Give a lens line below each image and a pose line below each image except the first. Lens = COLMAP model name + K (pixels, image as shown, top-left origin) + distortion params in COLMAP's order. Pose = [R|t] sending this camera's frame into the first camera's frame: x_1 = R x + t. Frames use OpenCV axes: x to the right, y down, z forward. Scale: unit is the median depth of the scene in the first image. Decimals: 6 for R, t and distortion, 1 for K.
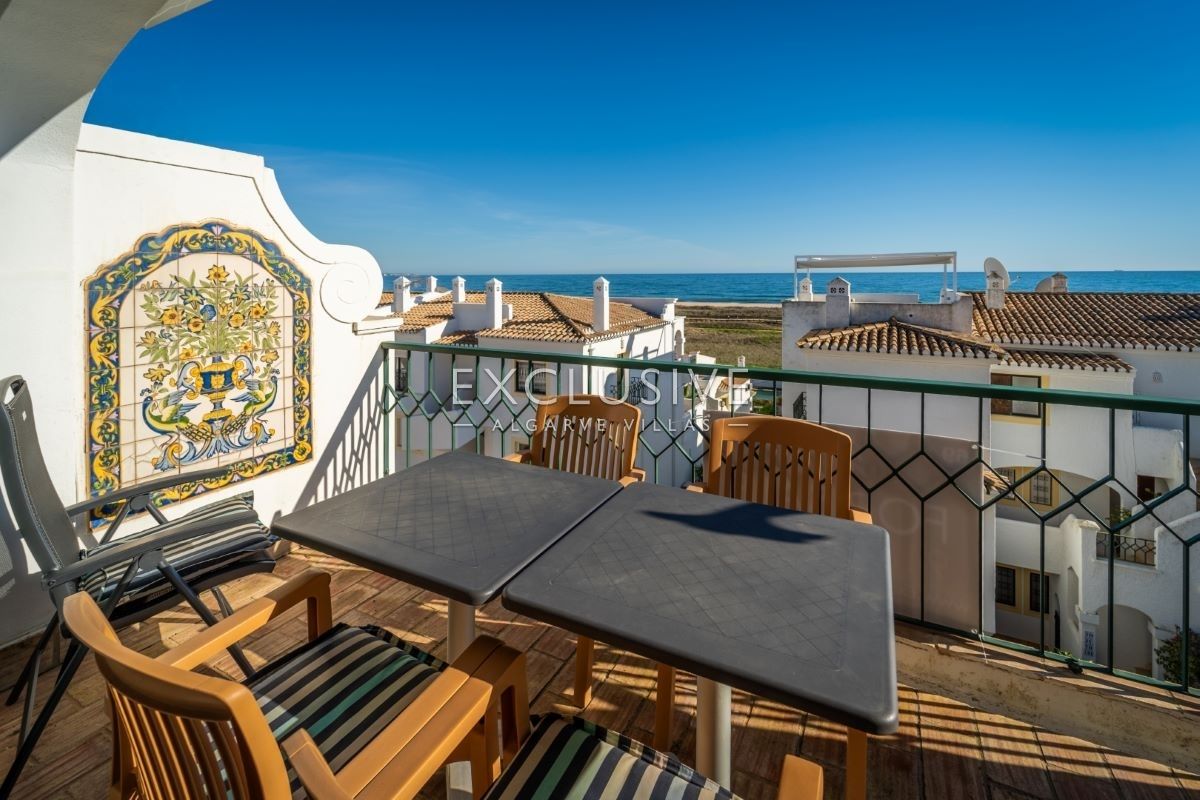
lens RADIAL K [[532.9, 0, 599.7], [0, 532.9, 280.9], [0, 0, 1]] dist [-0.001642, -0.000892]
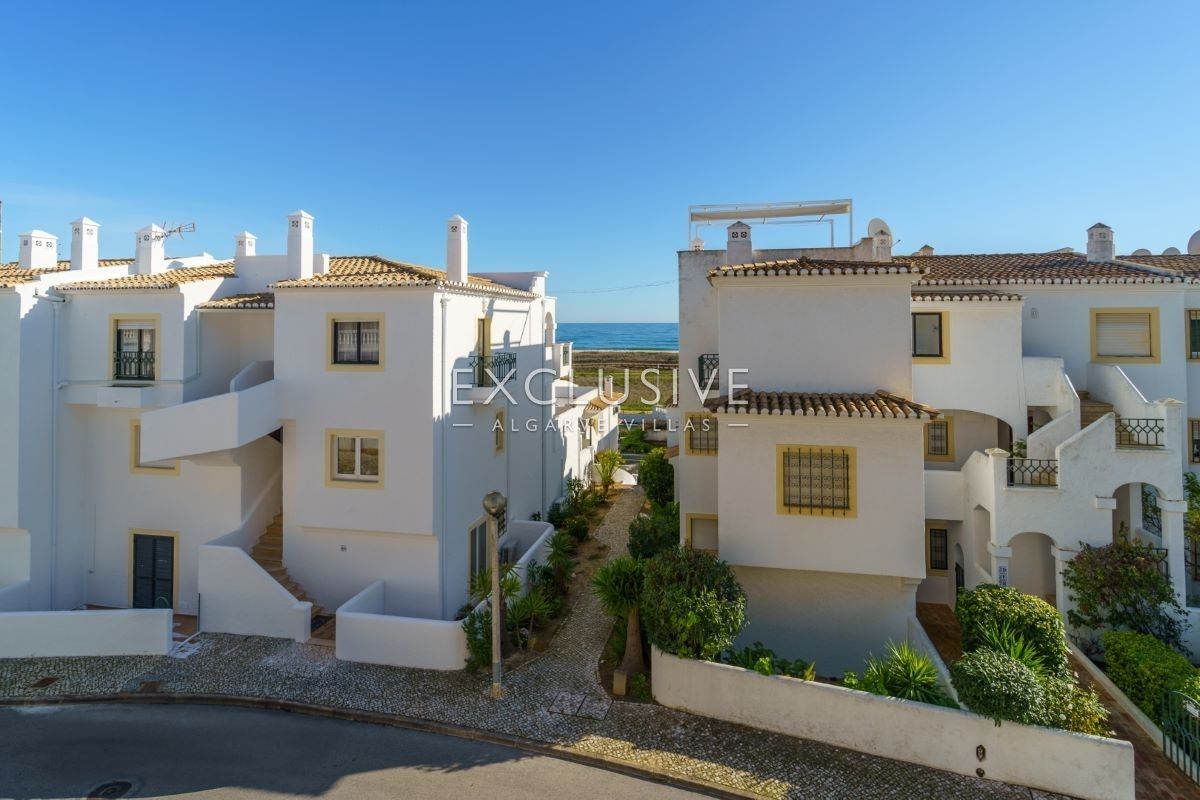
lens RADIAL K [[580.1, 0, 621.5], [0, 580.1, 311.6], [0, 0, 1]] dist [-0.000343, -0.000936]
pose [[0.952943, 0.010229, 0.302977, -0.025594], [0.000125, 0.999417, -0.034136, 0.169639], [-0.303149, 0.032567, 0.952386, 0.147222]]
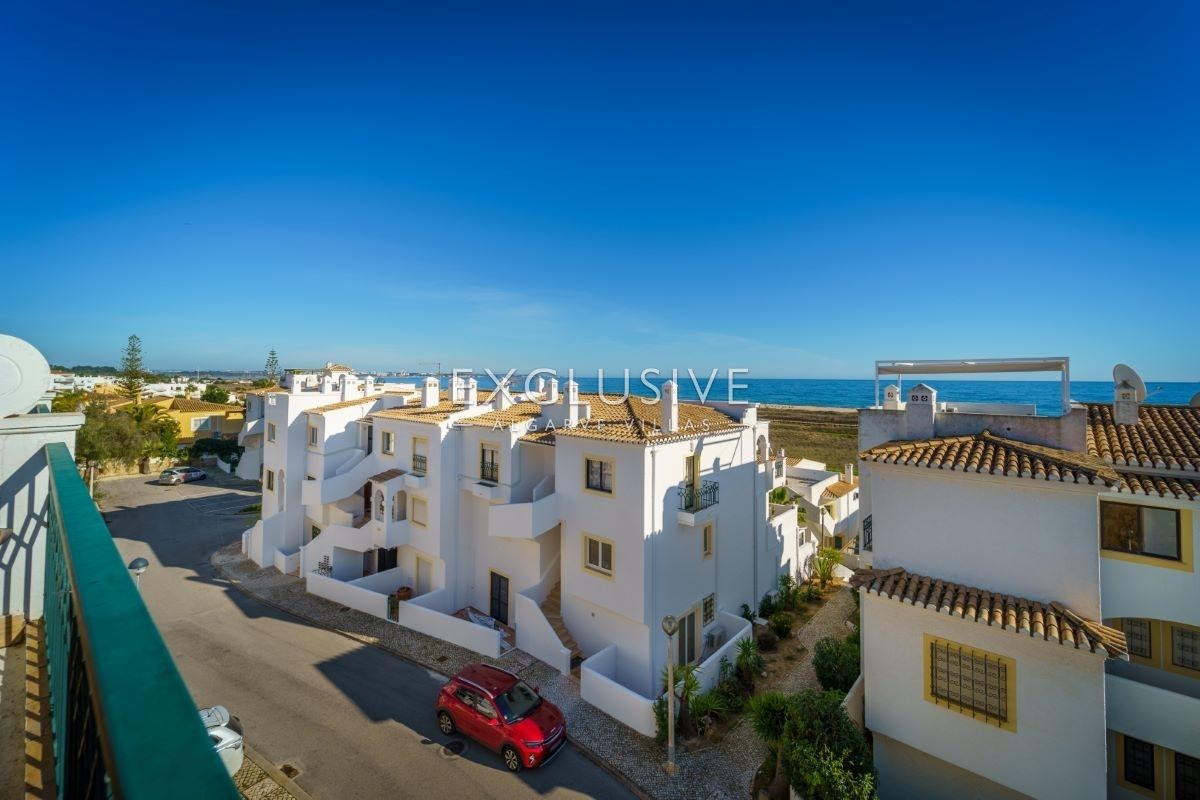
lens RADIAL K [[486.9, 0, 626.5], [0, 486.9, 364.7], [0, 0, 1]] dist [-0.001394, -0.000967]
pose [[0.978849, 0.008410, -0.204411, 0.118652], [-0.016559, 0.999133, -0.038186, 0.000023], [0.203913, 0.040763, 0.978140, 0.072179]]
